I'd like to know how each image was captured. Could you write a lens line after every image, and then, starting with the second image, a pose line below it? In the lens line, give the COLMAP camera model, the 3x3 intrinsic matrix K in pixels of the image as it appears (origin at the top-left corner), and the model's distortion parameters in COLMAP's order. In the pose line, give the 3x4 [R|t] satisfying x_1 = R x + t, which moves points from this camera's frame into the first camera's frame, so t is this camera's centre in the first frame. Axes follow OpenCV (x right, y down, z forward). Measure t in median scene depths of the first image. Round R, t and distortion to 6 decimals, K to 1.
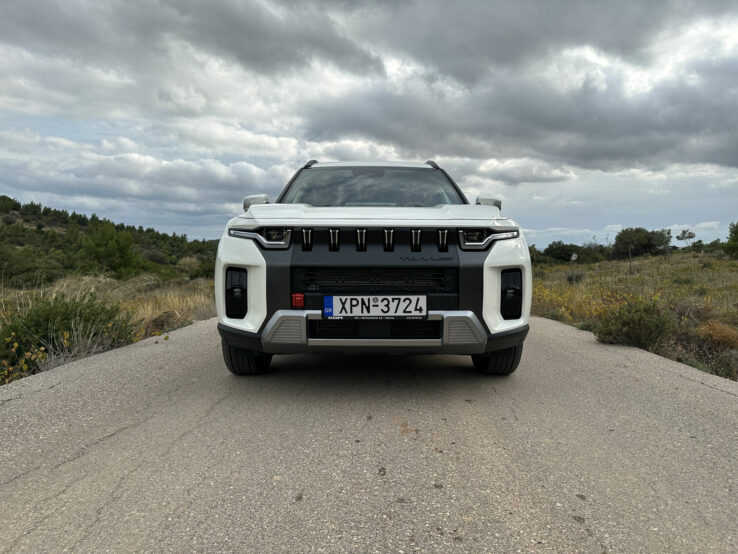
lens RADIAL K [[504.2, 0, 369.0], [0, 504.2, 277.0], [0, 0, 1]] dist [0.004146, -0.001402]
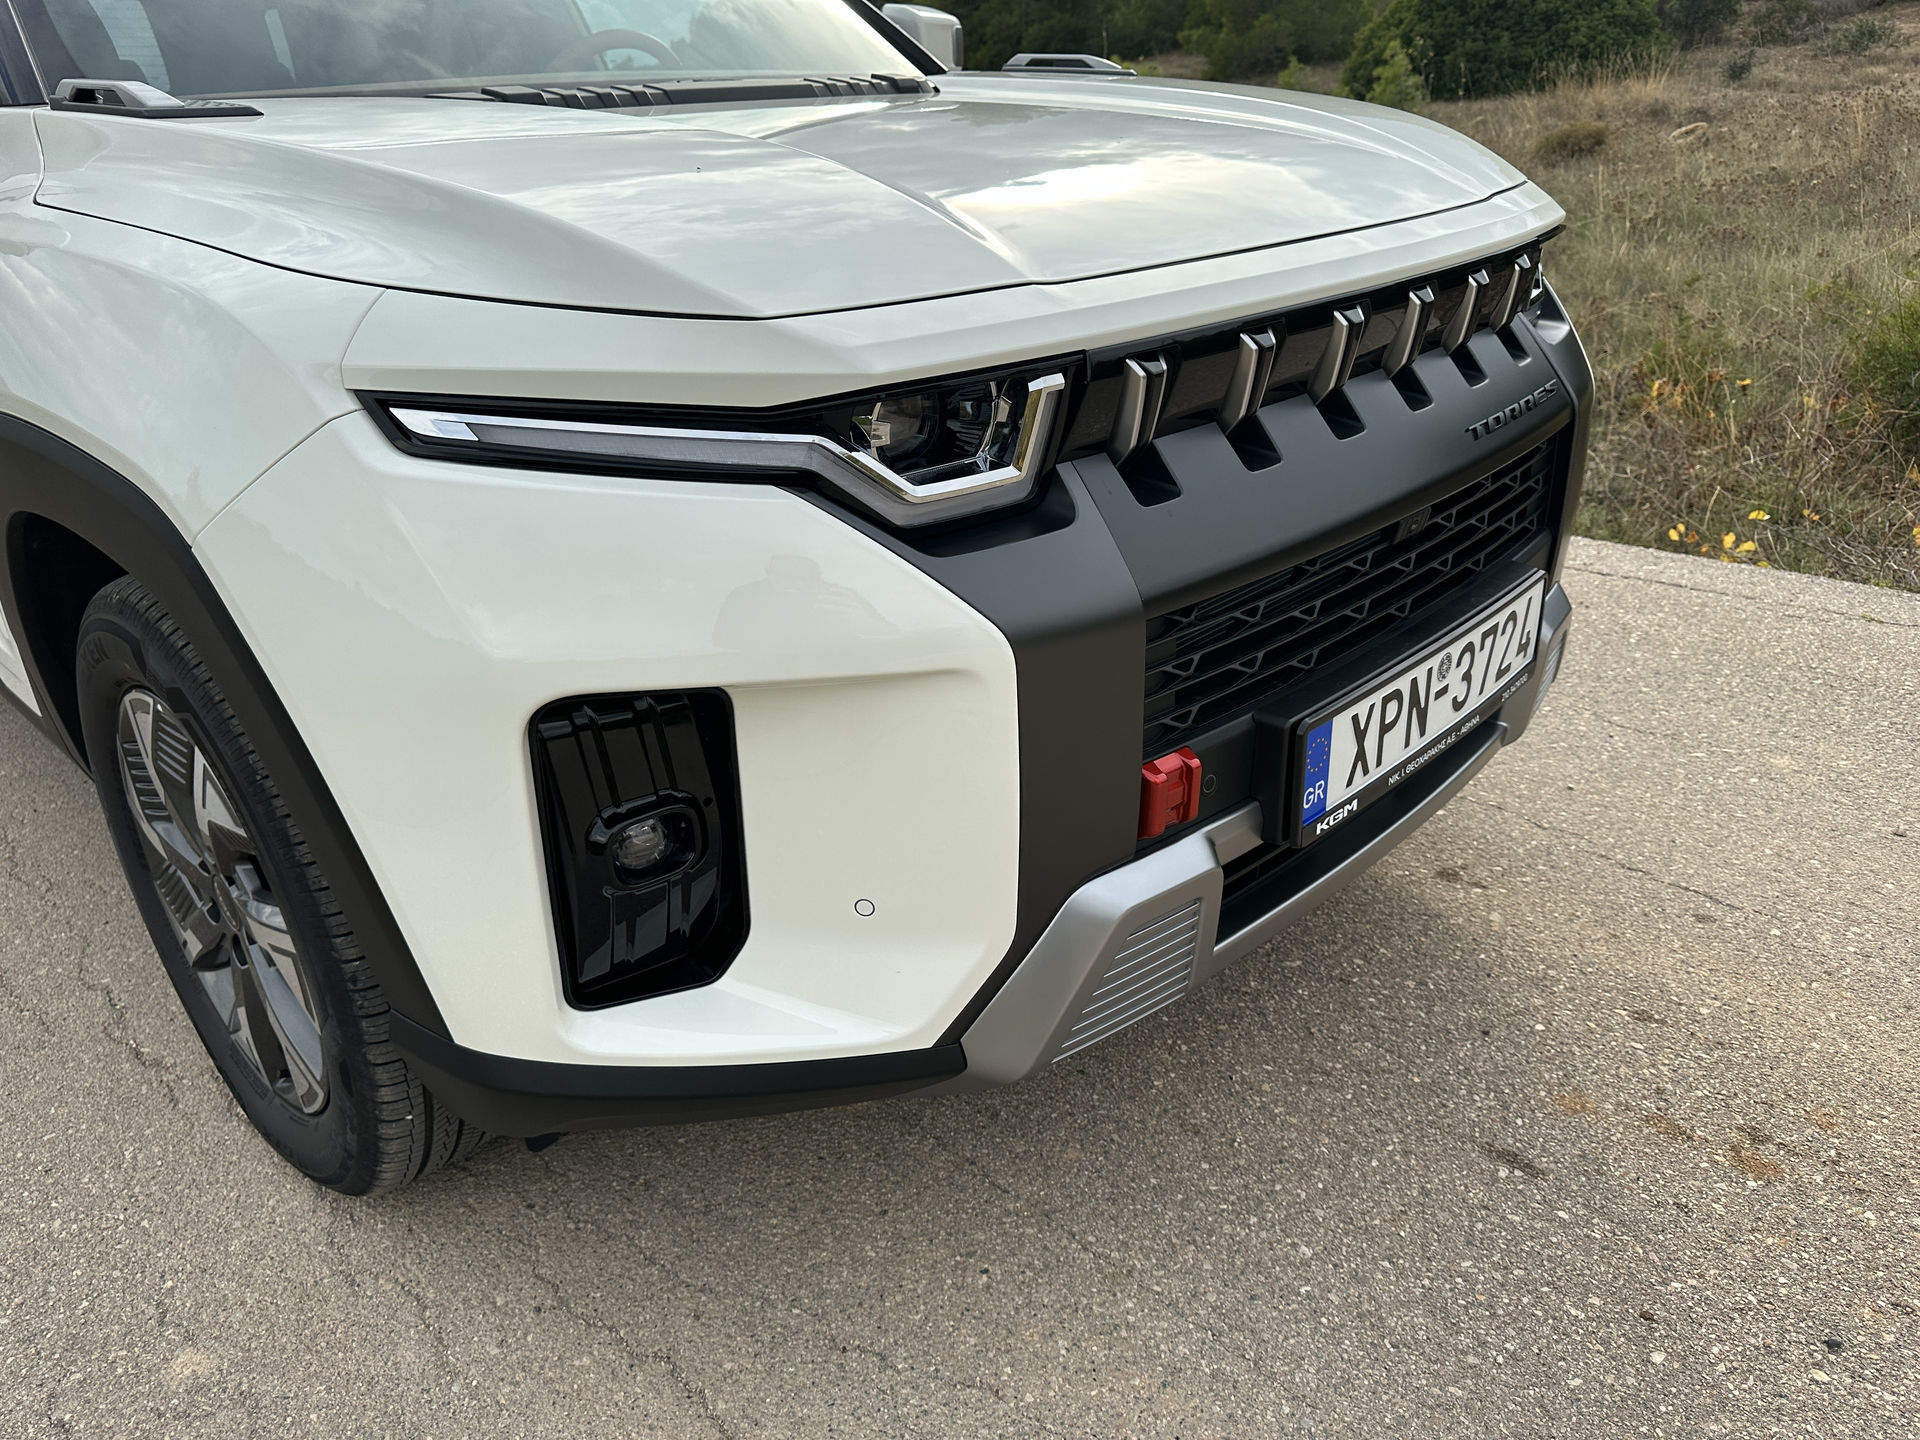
lens RADIAL K [[1311.8, 0, 960.0], [0, 1311.8, 720.0], [0, 0, 1]] dist [0.004146, -0.001402]
pose [[0.683253, -0.336512, 0.648016, -0.475567], [0.071732, 0.914113, 0.399063, -0.162283], [-0.726650, -0.226178, 0.648709, 0.788488]]
